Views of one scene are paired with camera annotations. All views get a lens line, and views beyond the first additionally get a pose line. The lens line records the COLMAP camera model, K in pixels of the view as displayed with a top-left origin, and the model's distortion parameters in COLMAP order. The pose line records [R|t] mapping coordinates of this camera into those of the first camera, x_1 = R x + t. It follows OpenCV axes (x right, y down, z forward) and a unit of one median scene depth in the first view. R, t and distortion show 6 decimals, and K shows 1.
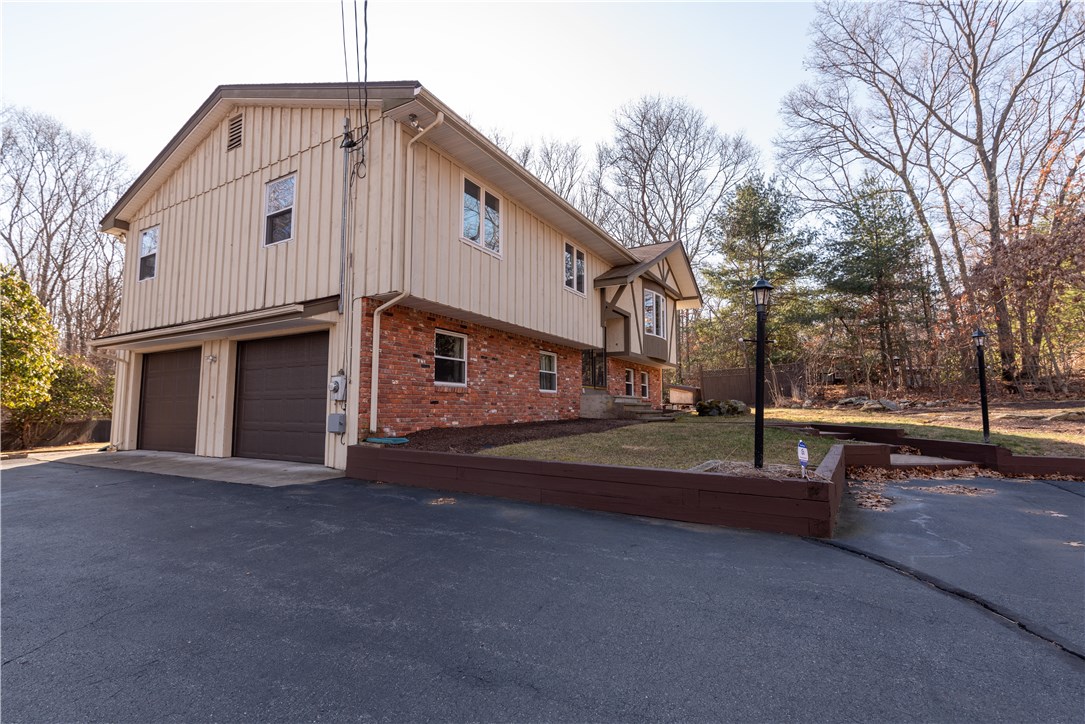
lens RADIAL K [[491.9, 0, 542.5], [0, 491.9, 362.0], [0, 0, 1]] dist [0.000227, 0.000036]
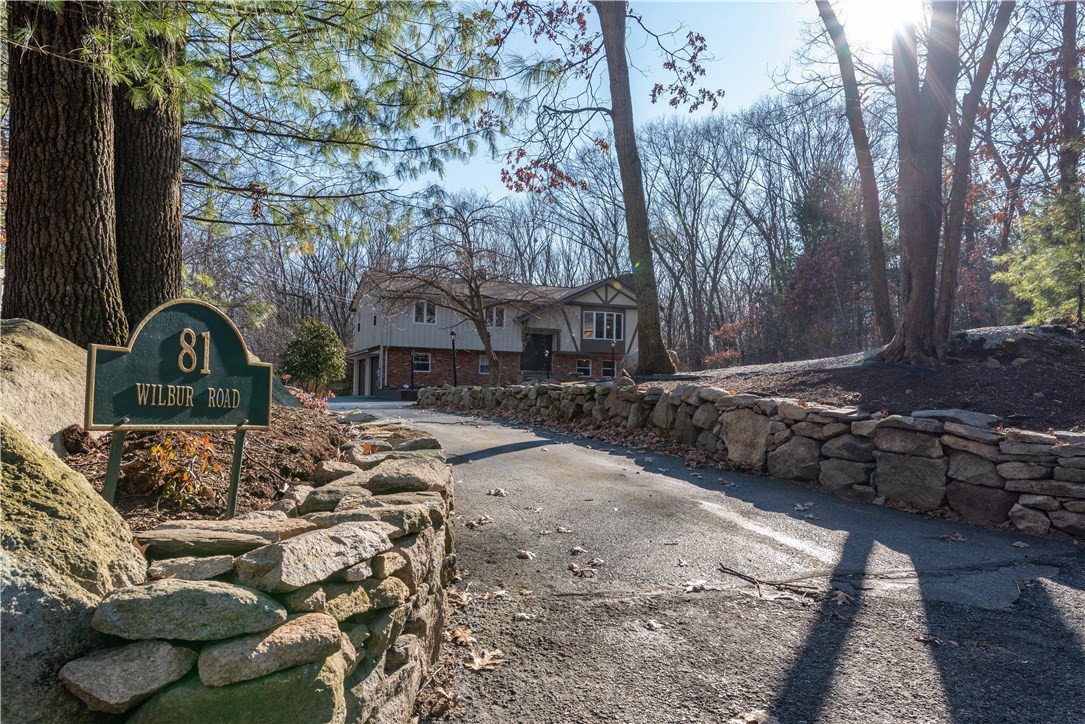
lens RADIAL K [[742.4, 0, 542.5], [0, 742.4, 362.0], [0, 0, 1]] dist [-0.000086, -0.000022]
pose [[0.802592, -0.011212, -0.596422, 3.121981], [0.038014, 0.998753, 0.032378, -0.128822], [0.595315, -0.048659, 0.802017, -2.144221]]
